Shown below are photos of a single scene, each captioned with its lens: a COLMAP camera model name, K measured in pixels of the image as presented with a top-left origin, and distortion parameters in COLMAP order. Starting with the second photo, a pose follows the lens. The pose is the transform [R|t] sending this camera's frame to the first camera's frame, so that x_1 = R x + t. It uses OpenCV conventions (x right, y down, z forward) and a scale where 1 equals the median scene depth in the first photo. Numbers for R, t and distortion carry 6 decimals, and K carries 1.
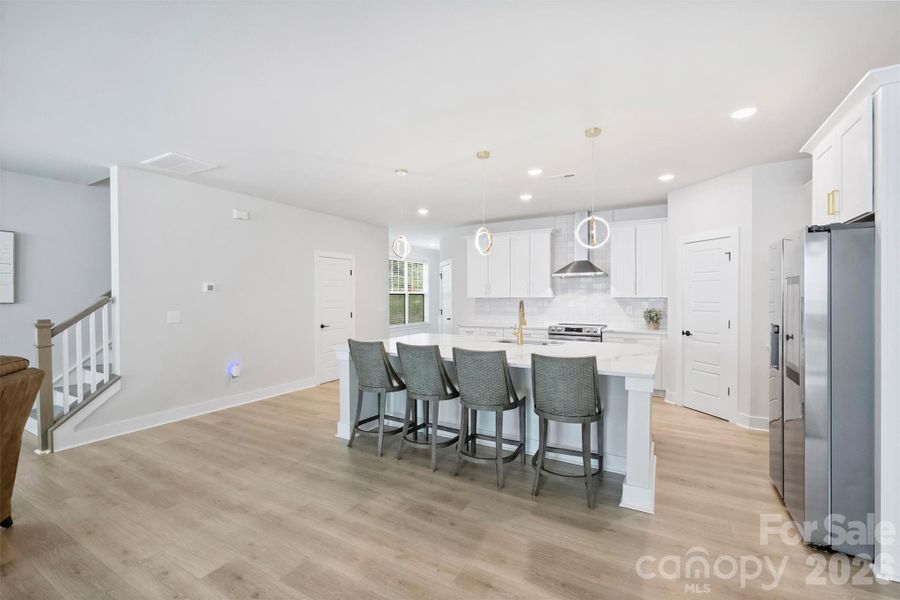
lens RADIAL K [[388.2, 0, 445.5], [0, 388.2, 298.2], [0, 0, 1]] dist [0.000059, 0.000053]
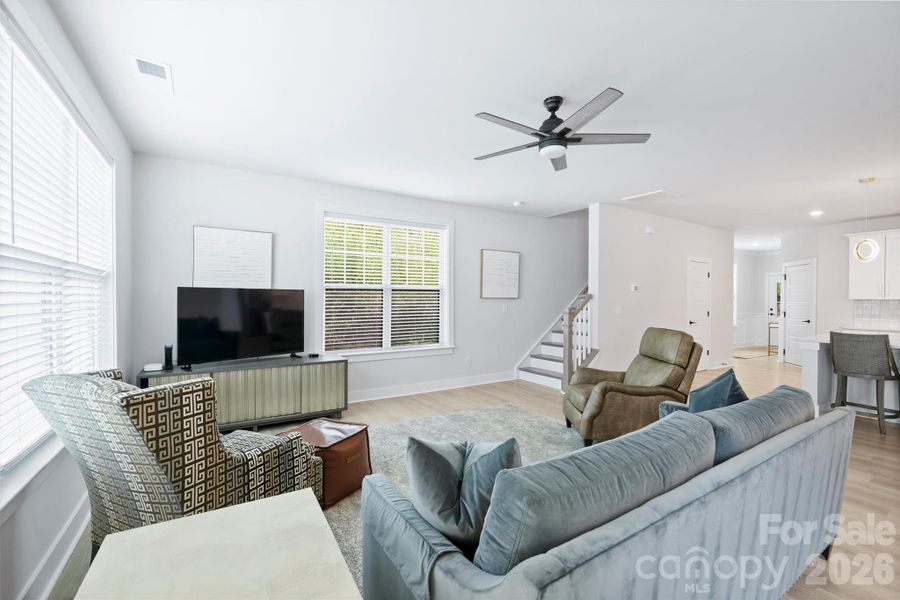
lens RADIAL K [[382.3, 0, 443.5], [0, 382.3, 301.9], [0, 0, 1]] dist [-0.000280, -0.000215]
pose [[0.882228, 0.013767, -0.470622, -0.676074], [-0.012740, 0.999904, 0.005366, 0.023110], [0.470651, 0.001261, 0.882319, -0.515379]]
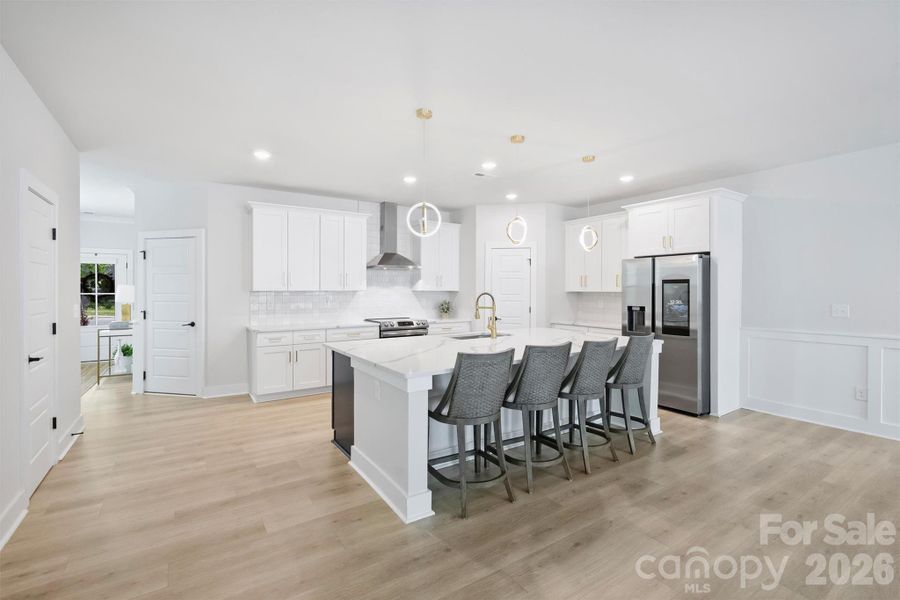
lens RADIAL K [[410.4, 0, 449.3], [0, 410.4, 289.1], [0, 0, 1]] dist [-0.001707, -0.000260]
pose [[0.438932, 0.006354, 0.898498, -0.802177], [0.000911, 0.999971, -0.007517, 0.003354], [-0.898520, 0.004118, 0.438913, 0.653783]]
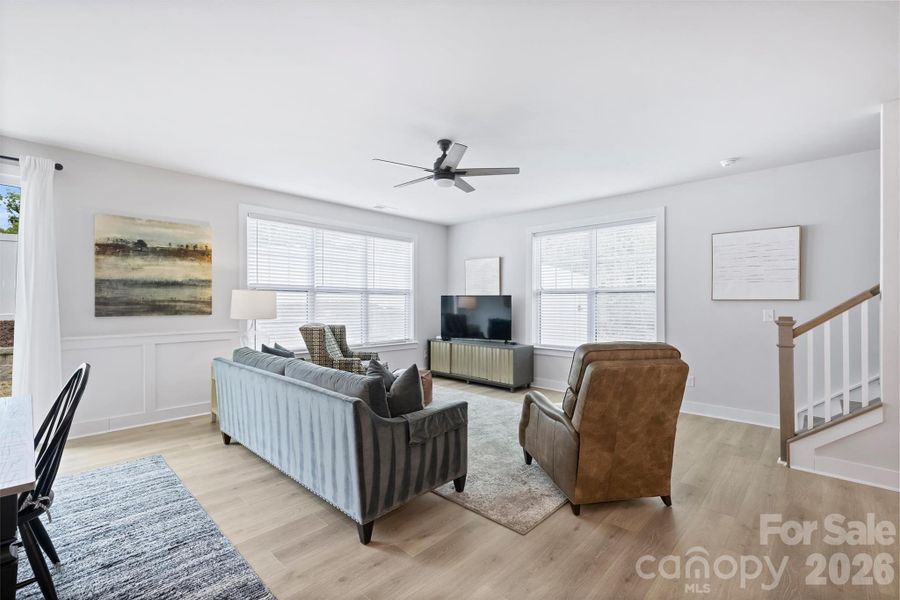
lens RADIAL K [[394.1, 0, 448.7], [0, 394.1, 301.8], [0, 0, 1]] dist [-0.000337, -0.000022]
pose [[-0.229659, 0.003150, -0.973266, 0.033419], [-0.007414, 0.999960, 0.004985, 0.019507], [0.973243, 0.008360, -0.229627, 0.396861]]
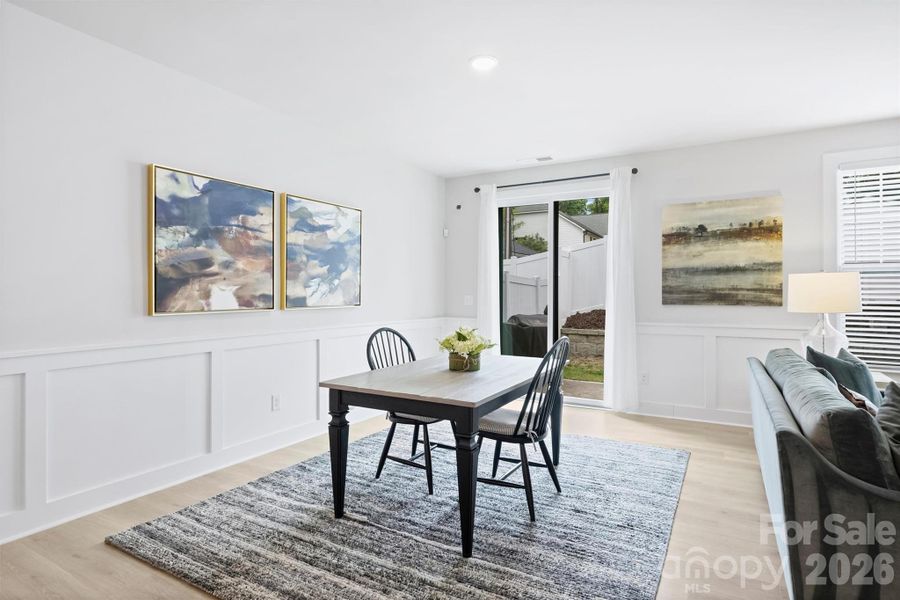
lens RADIAL K [[488.6, 0, 444.0], [0, 488.6, 293.3], [0, 0, 1]] dist [-0.002233, 0.000707]
pose [[-0.999994, 0.003151, 0.001676, -0.150437], [0.003160, 0.999981, 0.005256, 0.030092], [-0.001659, 0.005261, -0.999985, 0.587624]]
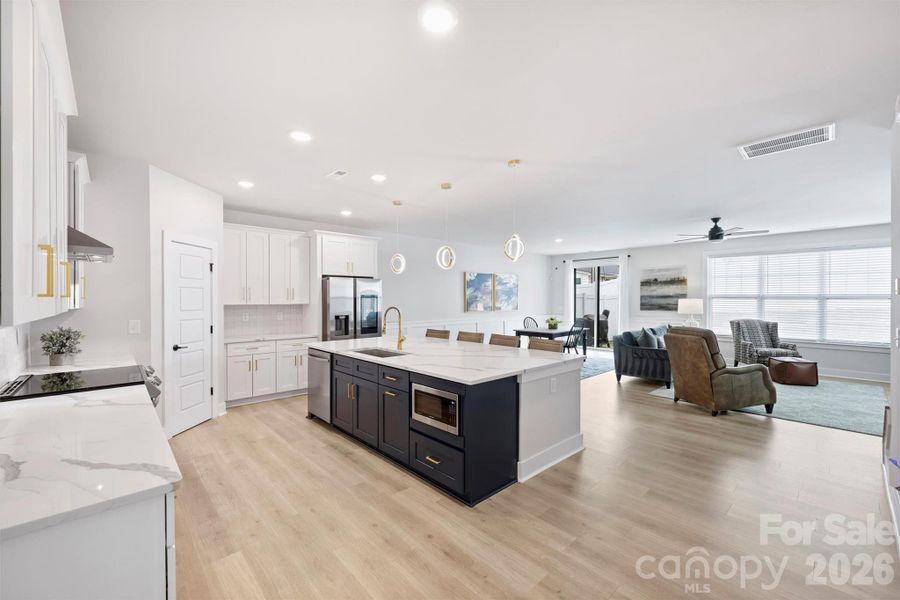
lens RADIAL K [[367.1, 0, 447.7], [0, 367.1, 299.7], [0, 0, 1]] dist [0.000101, 0.000073]
pose [[-0.956347, 0.003767, 0.292210, -0.219827], [0.005586, 0.999970, 0.005392, -0.018817], [-0.292181, 0.006789, -0.956339, 1.933644]]
